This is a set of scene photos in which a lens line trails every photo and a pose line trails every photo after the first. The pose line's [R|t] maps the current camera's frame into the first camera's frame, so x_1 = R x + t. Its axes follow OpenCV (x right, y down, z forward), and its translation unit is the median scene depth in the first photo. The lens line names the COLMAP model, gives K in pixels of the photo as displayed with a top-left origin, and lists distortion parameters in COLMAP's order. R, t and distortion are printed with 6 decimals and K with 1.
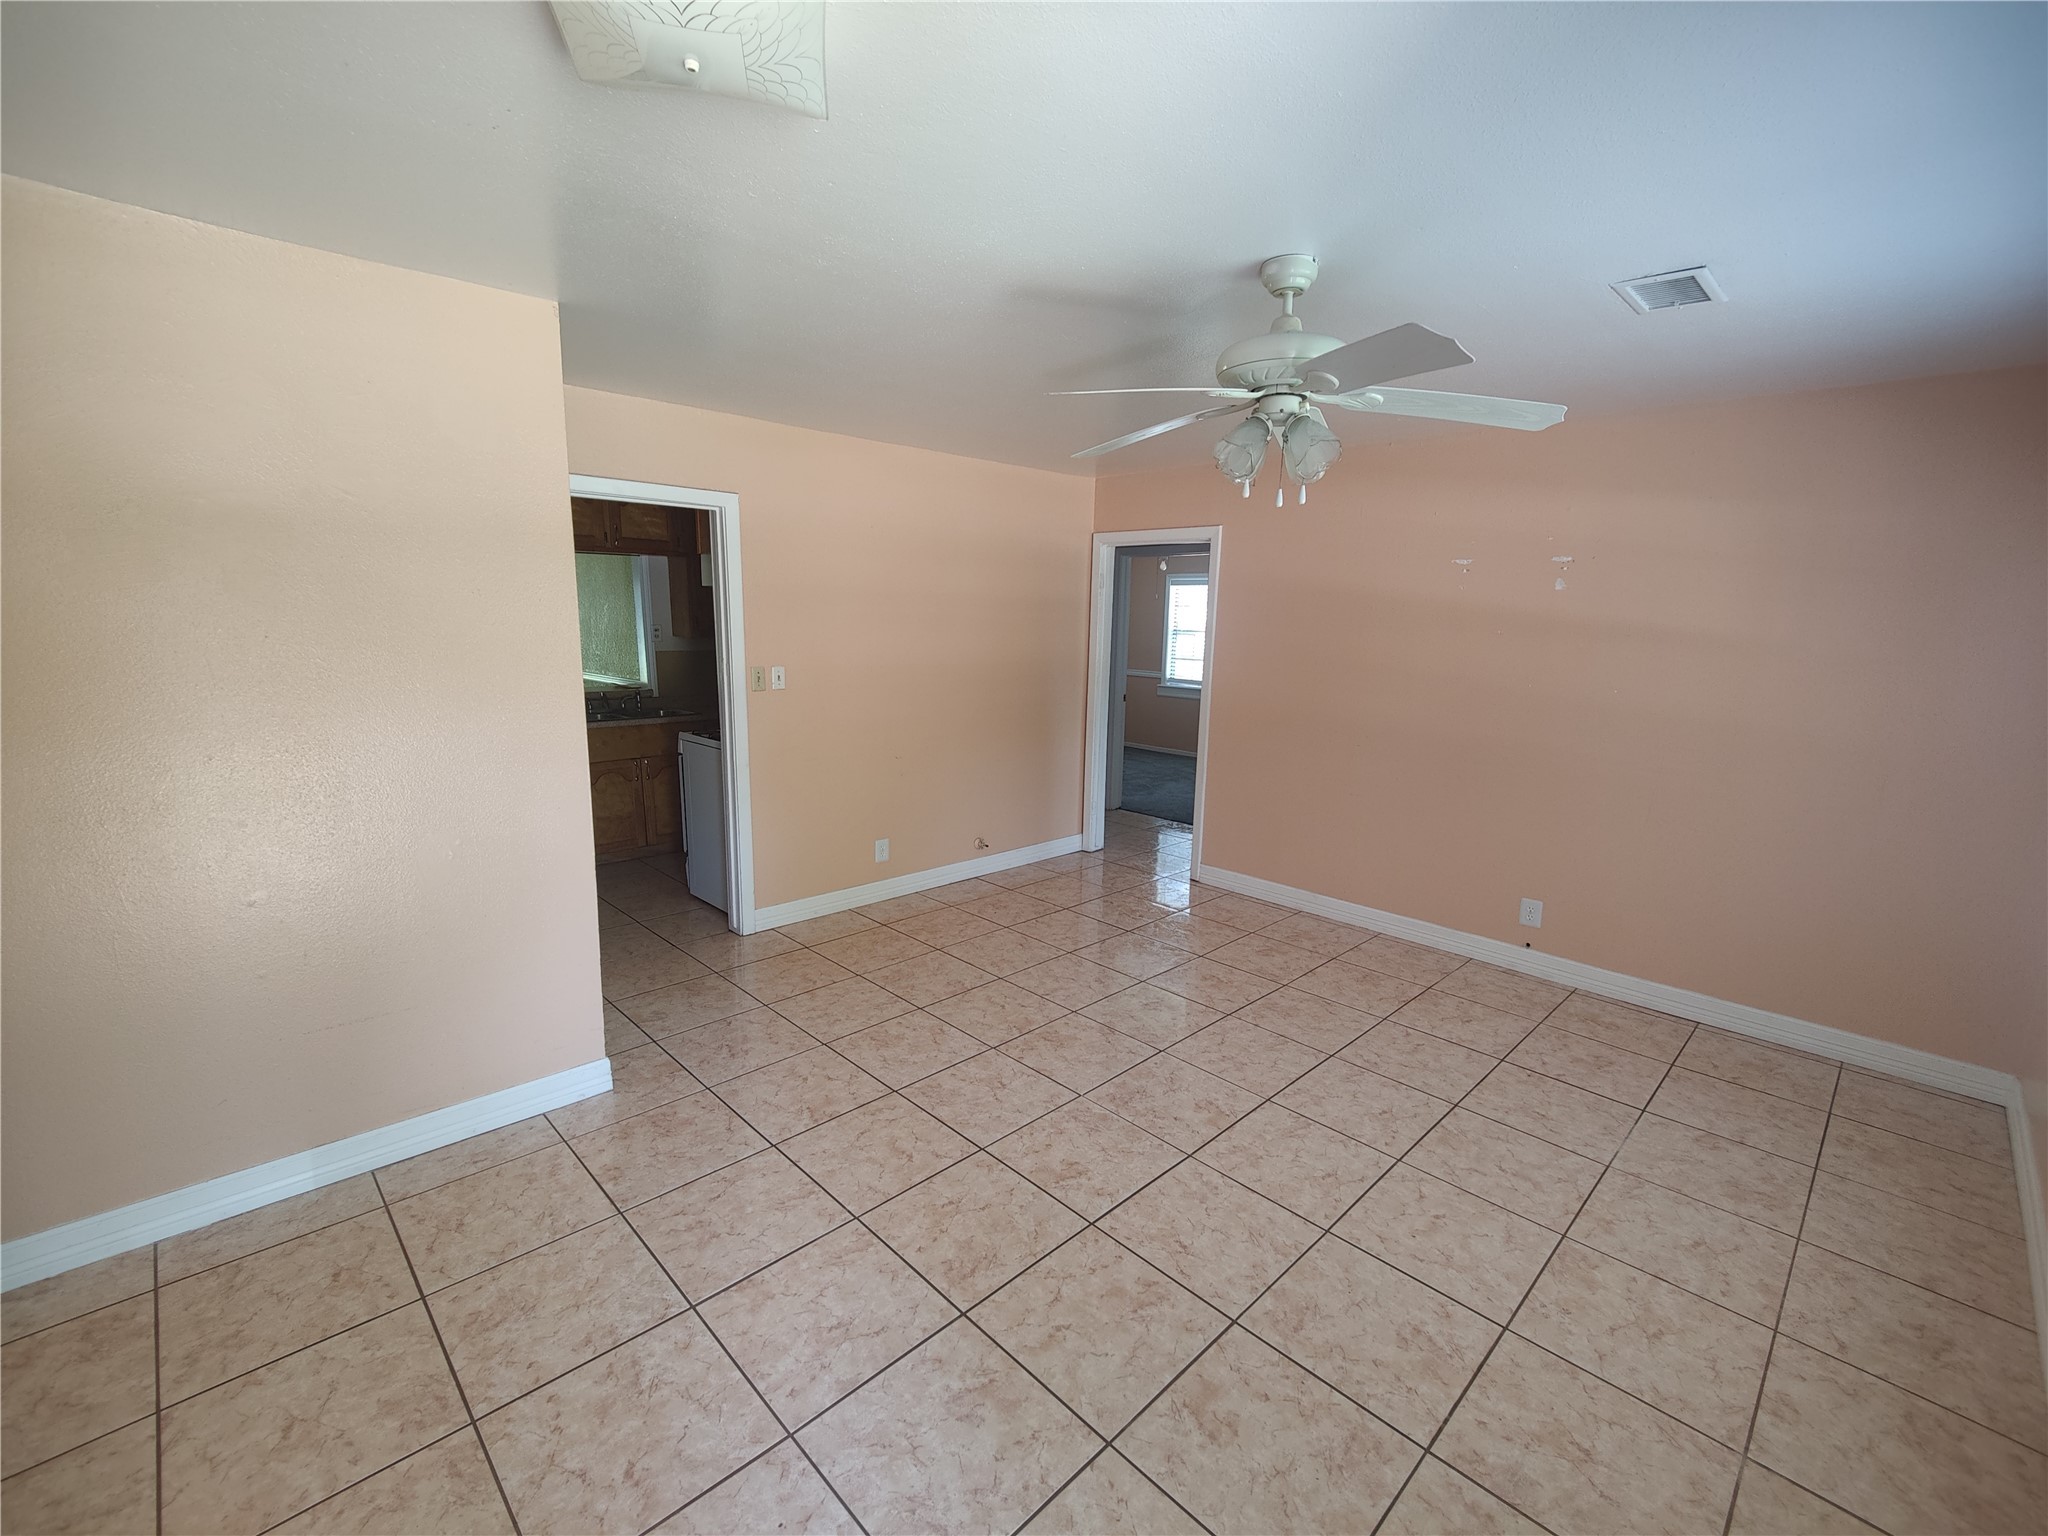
lens RADIAL K [[886.7, 0, 1041.9], [0, 886.7, 765.6], [0, 0, 1]] dist [0.037629, -0.027325]
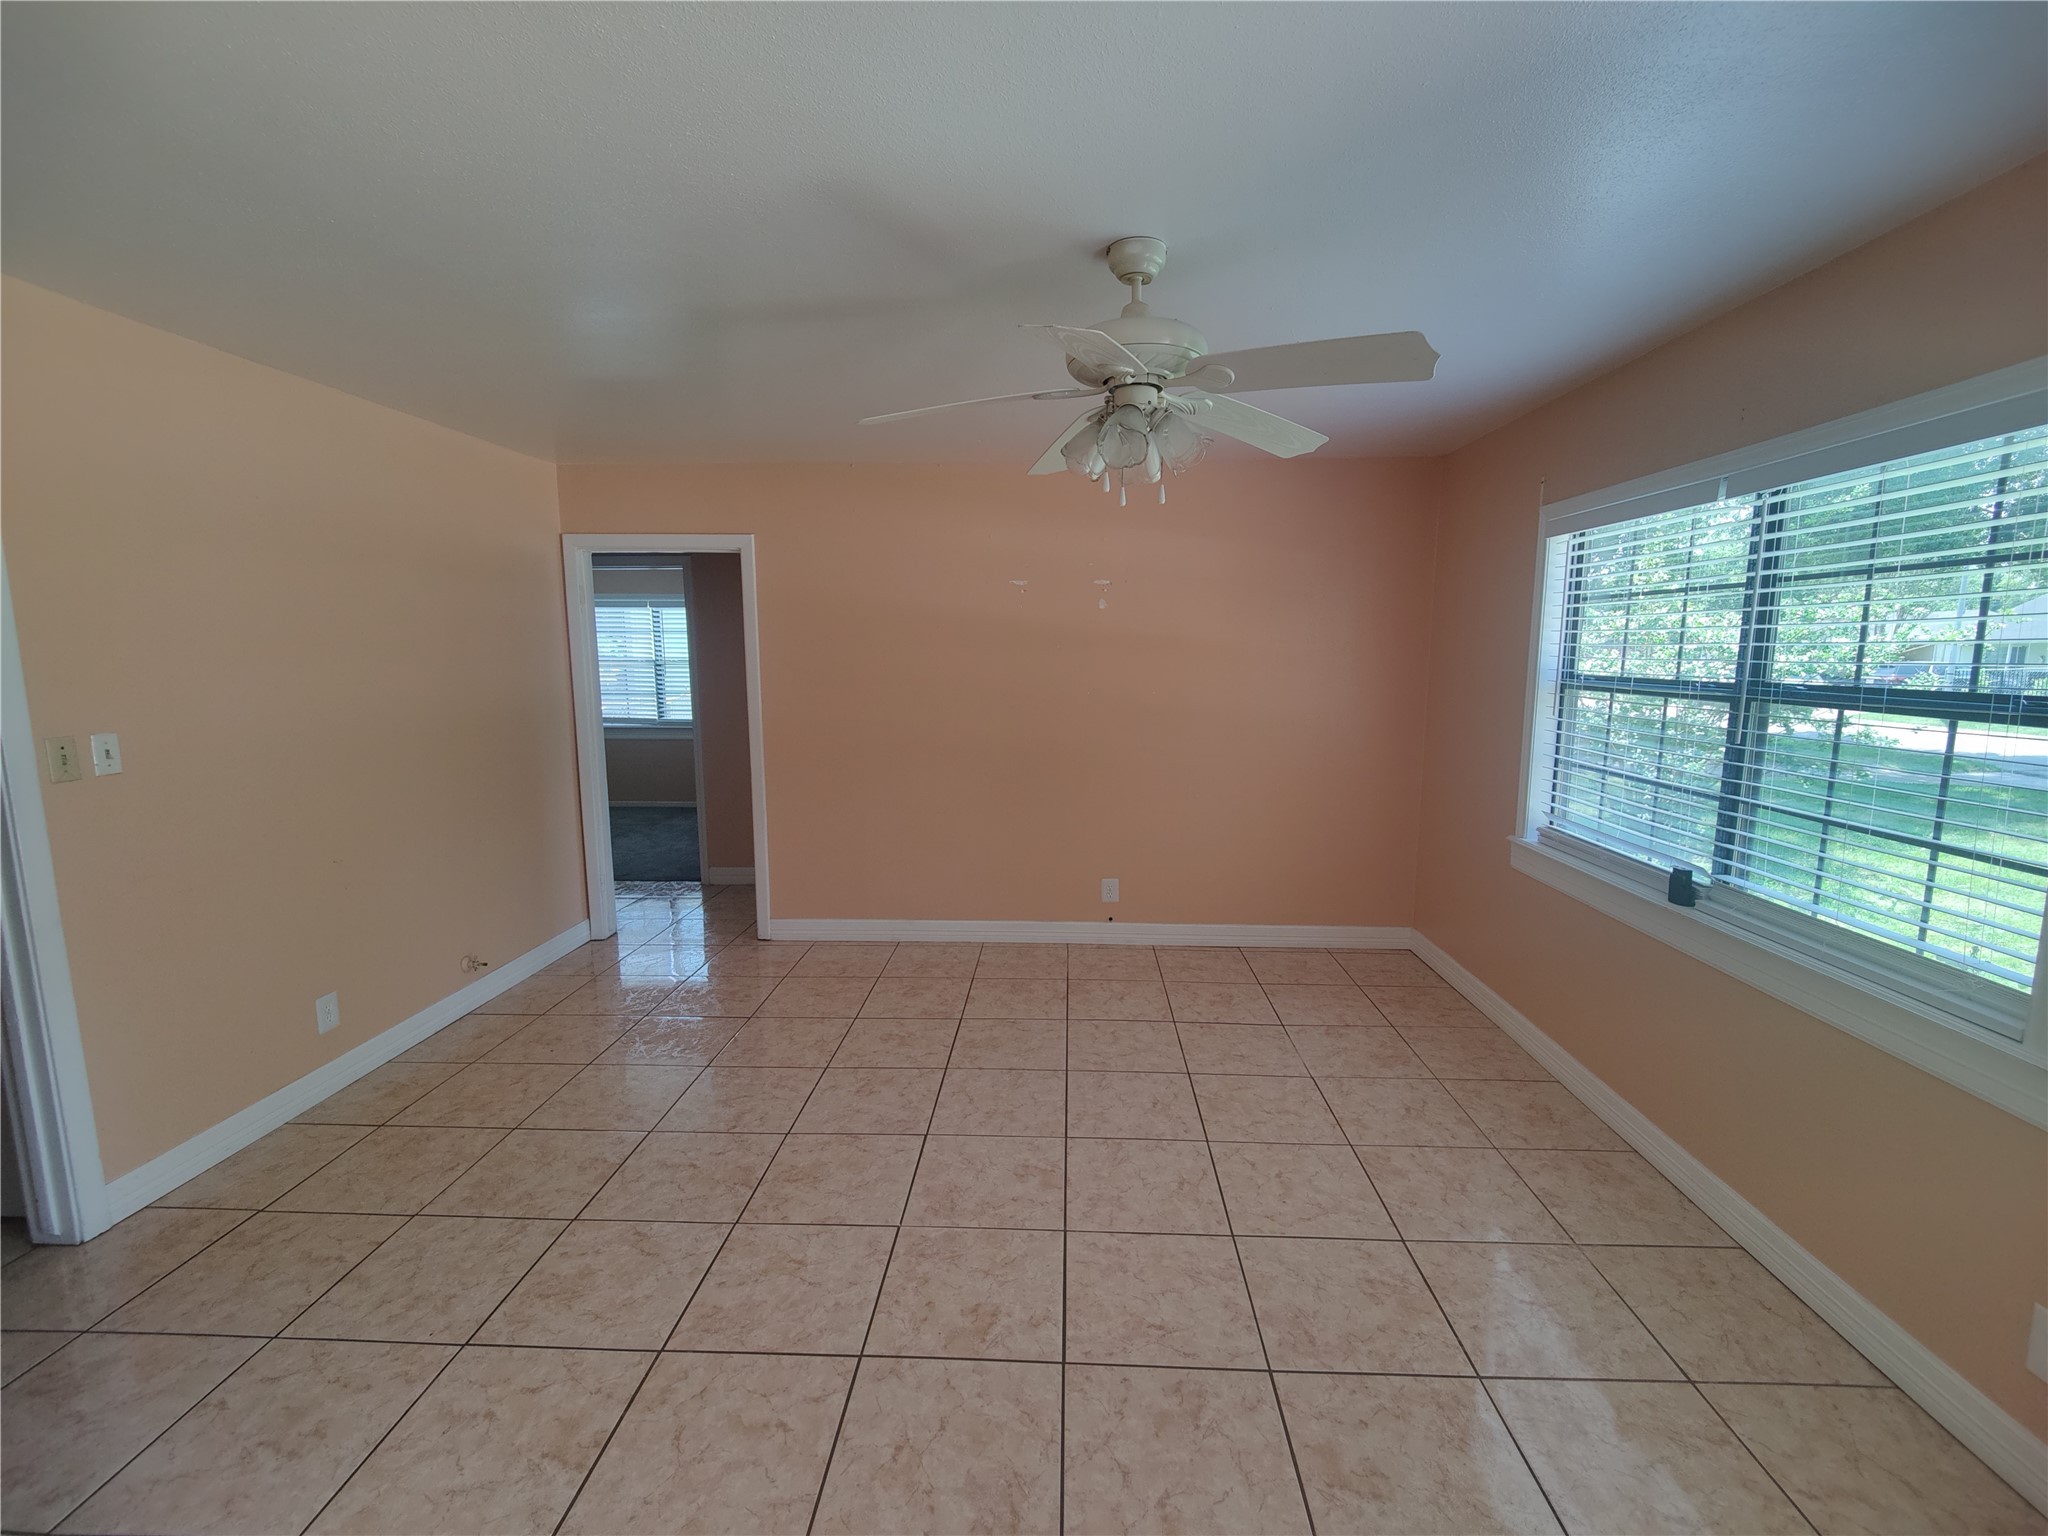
lens RADIAL K [[886.7, 0, 1041.9], [0, 886.7, 765.6], [0, 0, 1]] dist [0.037629, -0.027325]
pose [[0.729962, -0.111593, 0.674316, -0.323765], [0.132995, 0.990915, 0.020018, -0.033816], [-0.670424, 0.075068, 0.738171, 0.264827]]
